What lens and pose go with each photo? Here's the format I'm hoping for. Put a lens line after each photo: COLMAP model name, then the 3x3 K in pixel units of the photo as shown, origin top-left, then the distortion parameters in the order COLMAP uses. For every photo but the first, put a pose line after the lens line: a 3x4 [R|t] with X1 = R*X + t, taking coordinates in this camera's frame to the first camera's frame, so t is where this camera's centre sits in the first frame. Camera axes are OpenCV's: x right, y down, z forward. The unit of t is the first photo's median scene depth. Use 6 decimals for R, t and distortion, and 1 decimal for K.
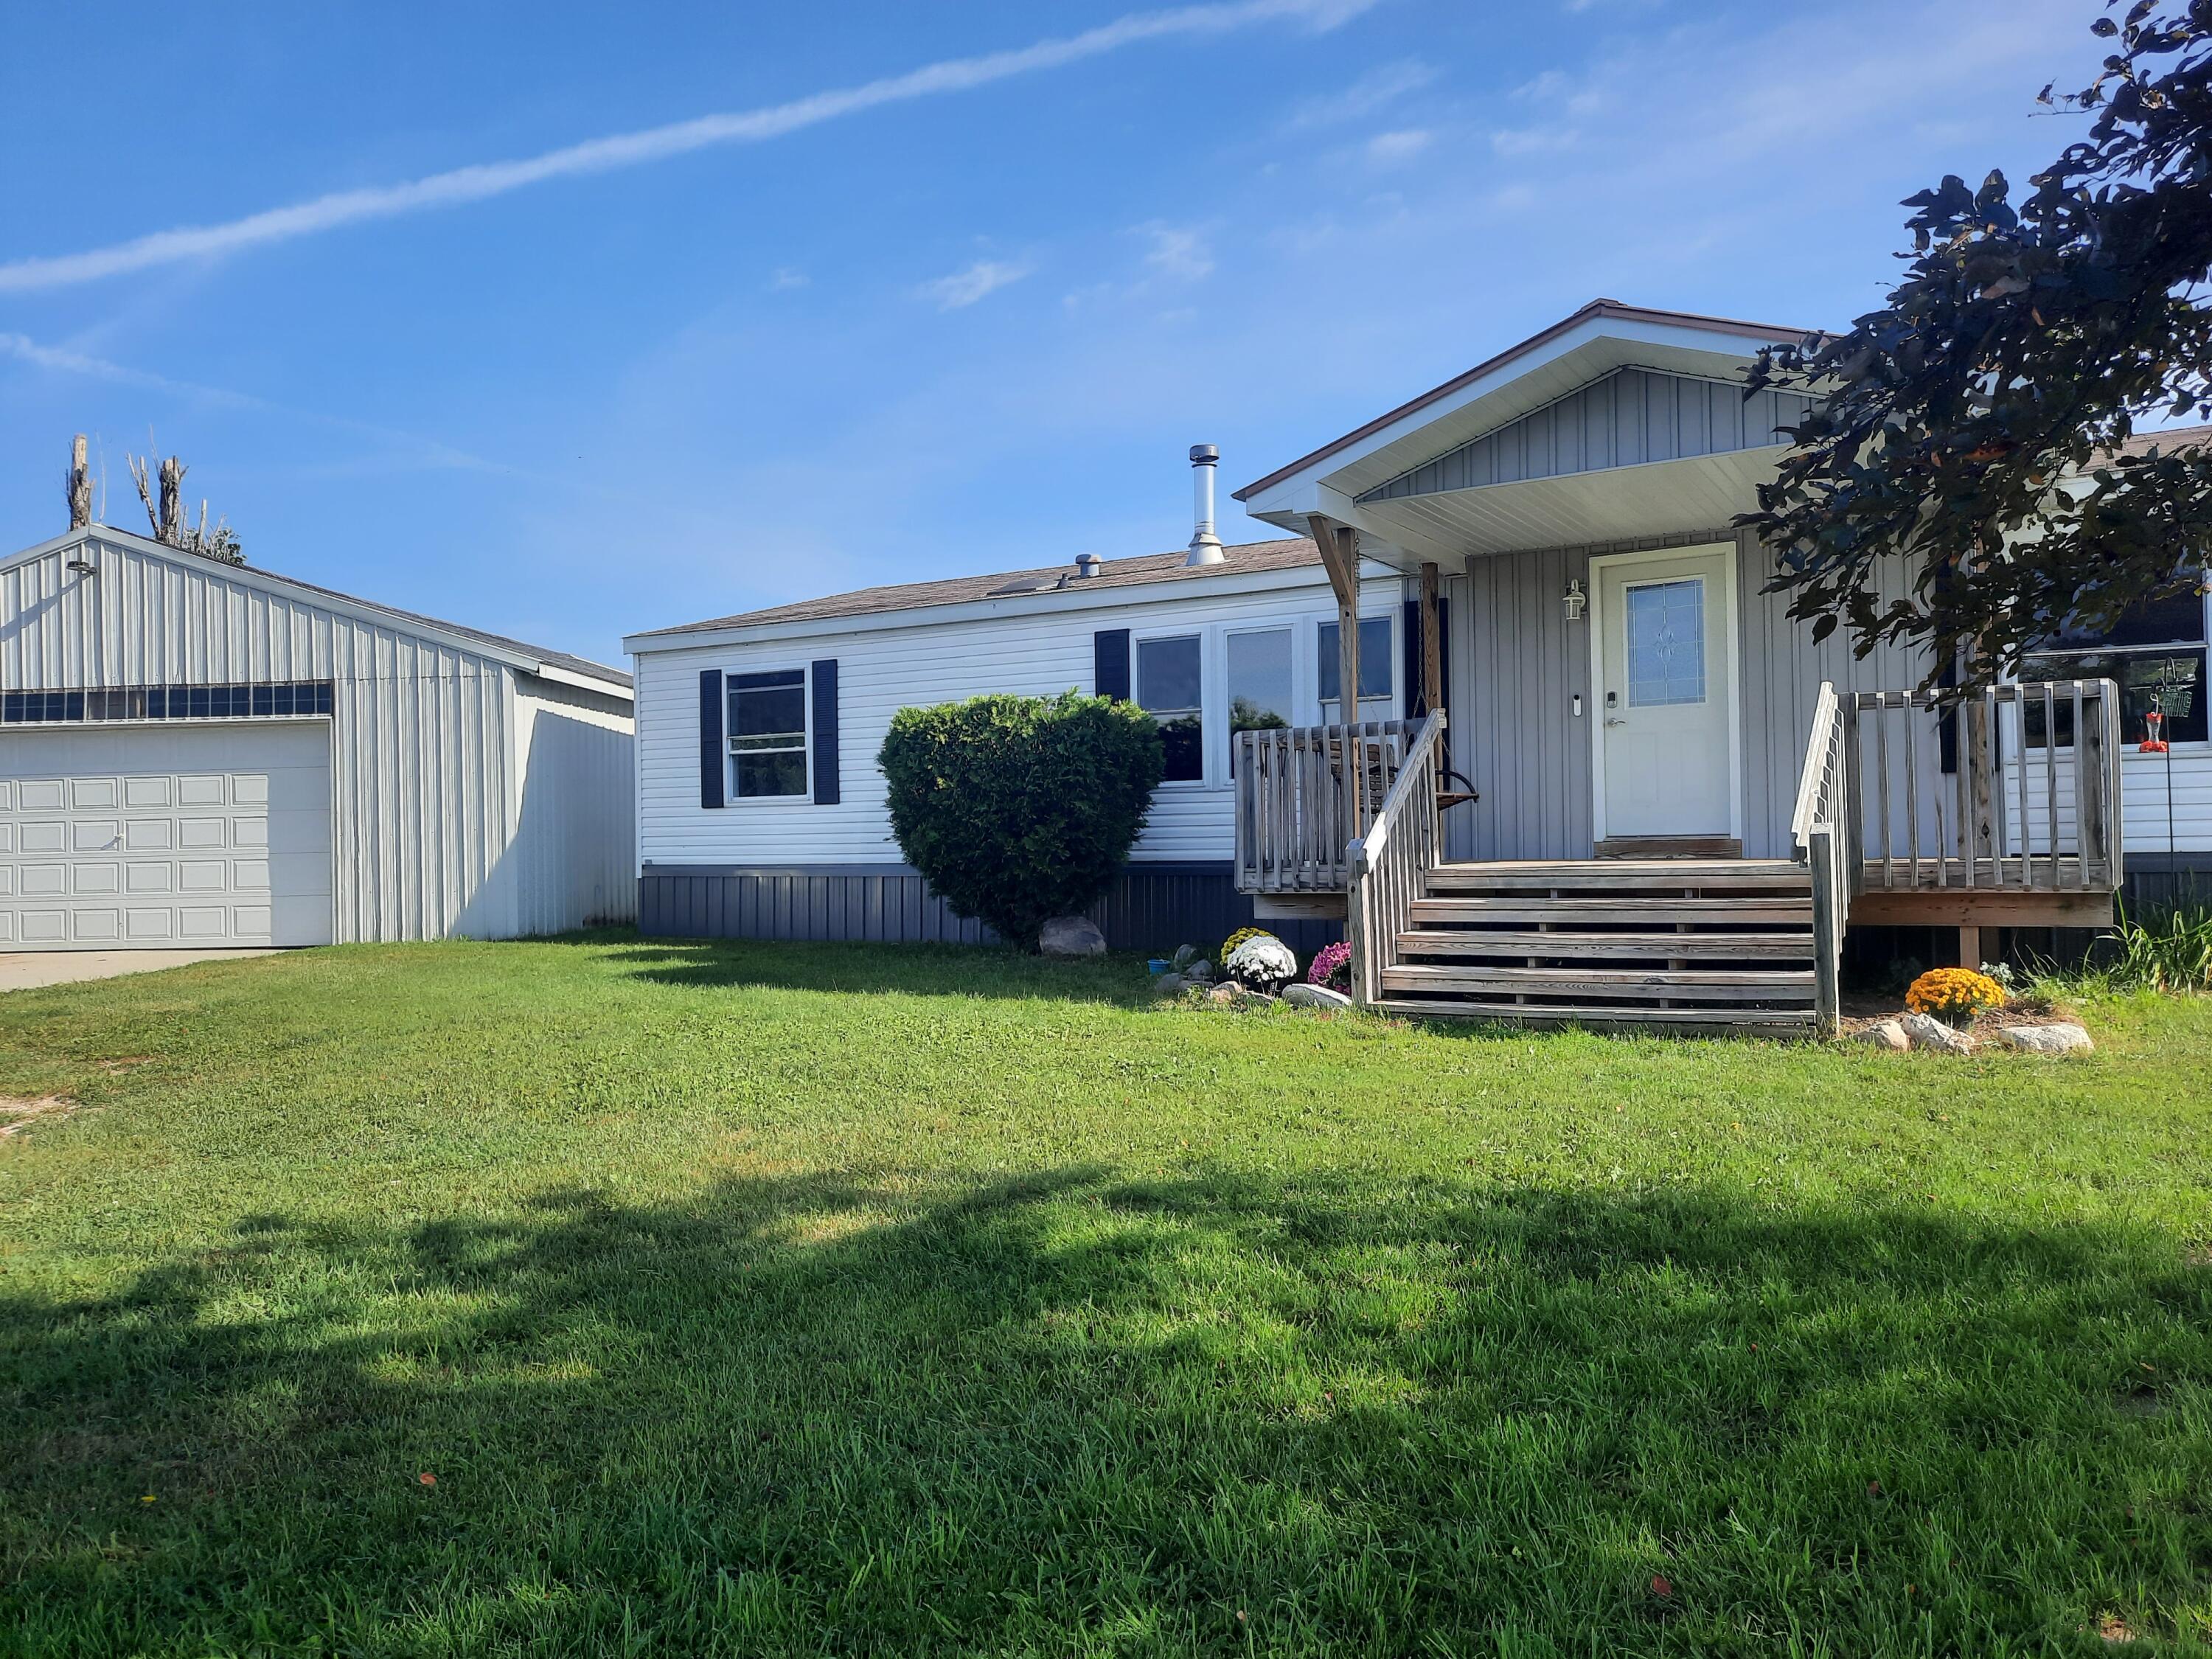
lens RADIAL K [[1603.5, 0, 1110.3], [0, 1603.5, 831.5], [0, 0, 1]] dist [0.032033, 0.004984]
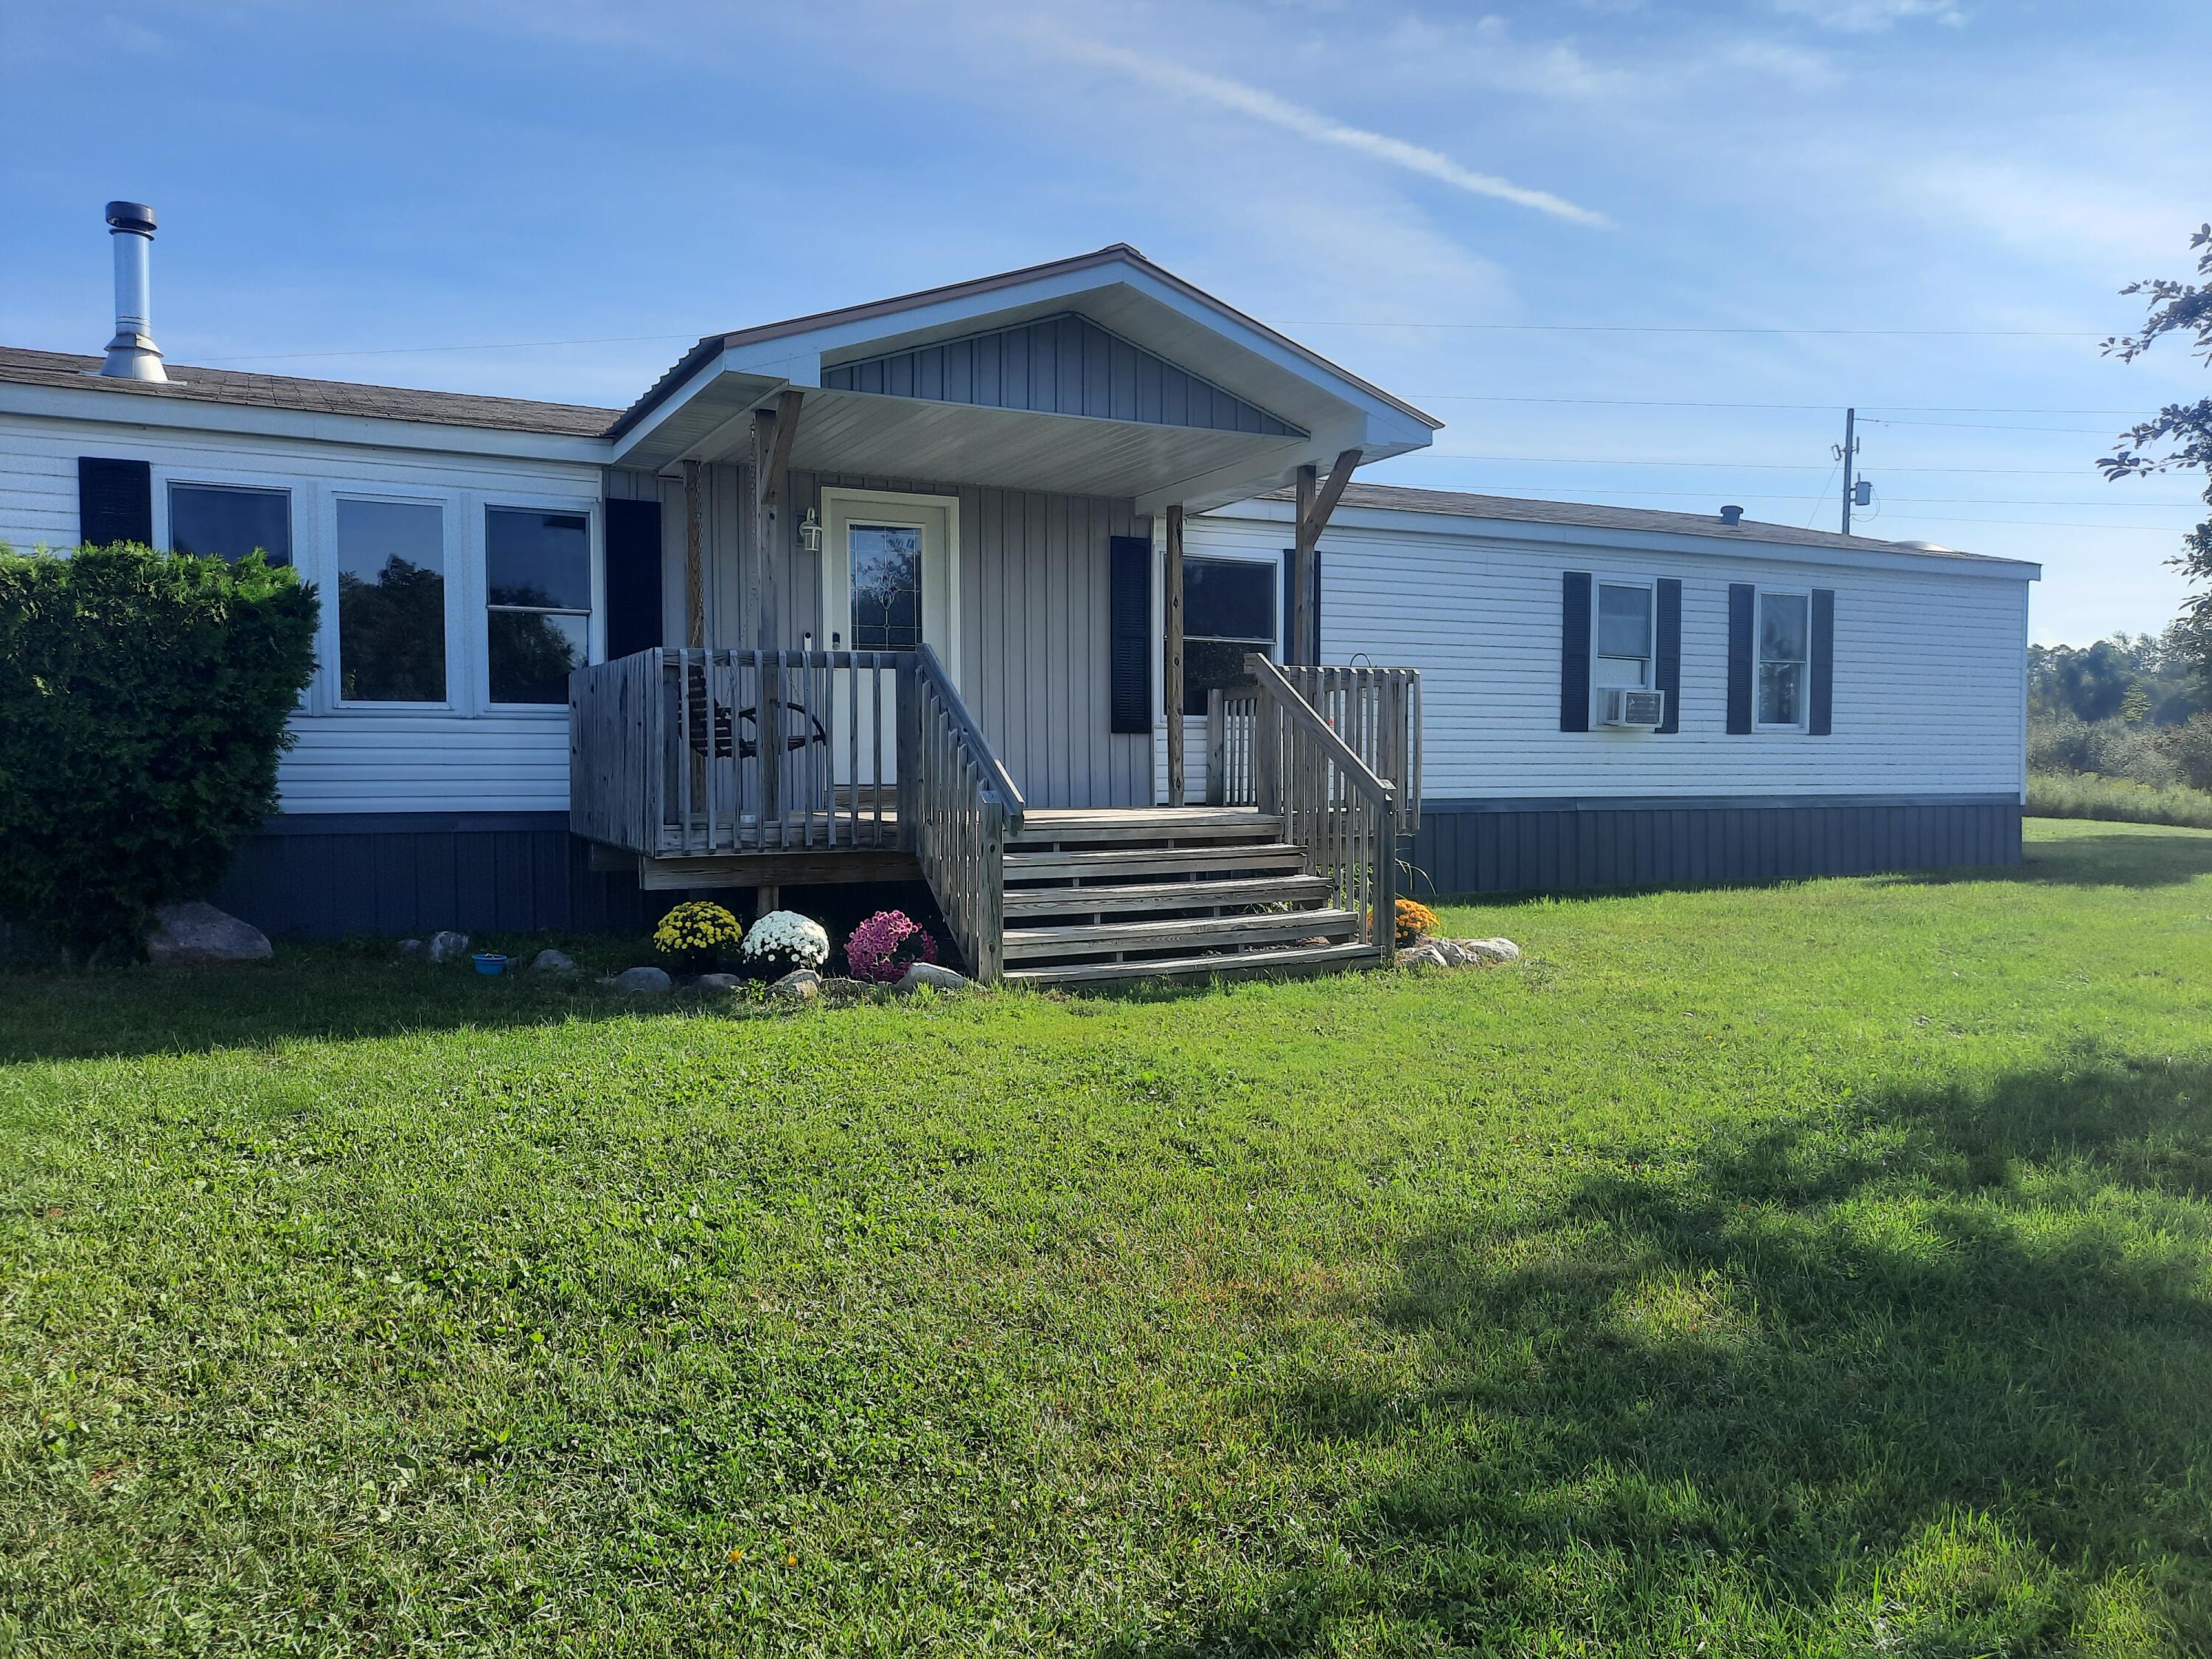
lens RADIAL K [[1603.5, 0, 1108.8], [0, 1603.5, 824.5], [0, 0, 1]] dist [0.032033, 0.004984]
pose [[0.526000, -0.014776, 0.850356, -0.411413], [-0.013926, 0.999565, 0.025983, -0.000348], [-0.850371, -0.025509, 0.525565, 0.361133]]
